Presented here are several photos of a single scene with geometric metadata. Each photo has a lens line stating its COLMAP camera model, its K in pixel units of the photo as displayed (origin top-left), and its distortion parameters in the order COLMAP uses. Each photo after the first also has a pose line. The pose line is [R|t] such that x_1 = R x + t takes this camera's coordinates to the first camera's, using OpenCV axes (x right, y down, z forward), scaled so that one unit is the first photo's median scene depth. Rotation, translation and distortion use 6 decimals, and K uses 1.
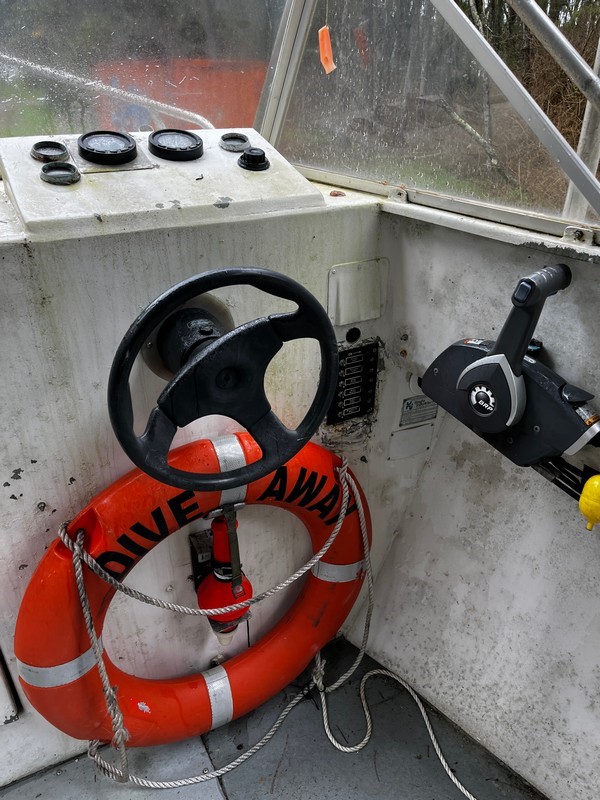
lens RADIAL K [[602.9, 0, 302.5], [0, 602.9, 401.3], [0, 0, 1]] dist [0.038453, 0.002007]
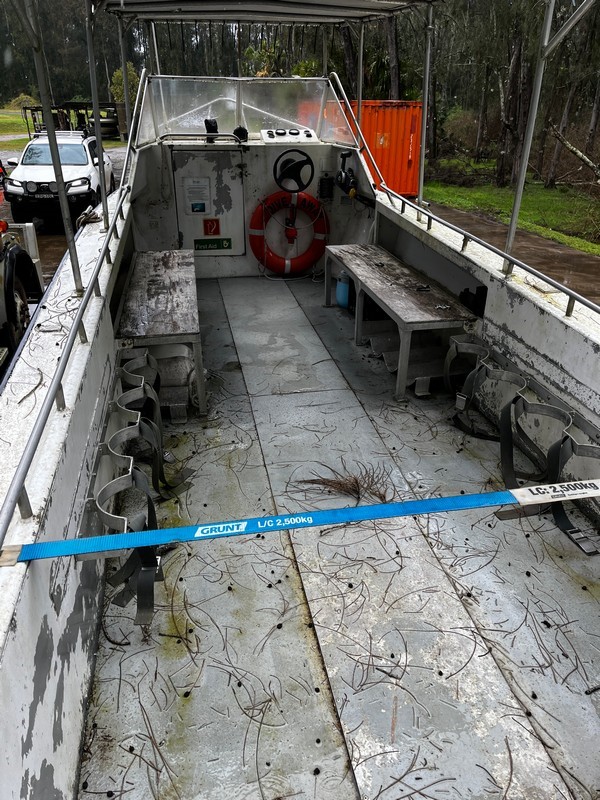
lens RADIAL K [[602.9, 0, 298.2], [0, 602.9, 400.4], [0, 0, 1]] dist [0.038453, 0.002007]
pose [[0.954286, 0.138610, -0.264814, 1.455175], [-0.150090, 0.988393, -0.023514, 1.873886], [0.258481, 0.062185, 0.964013, -3.669854]]
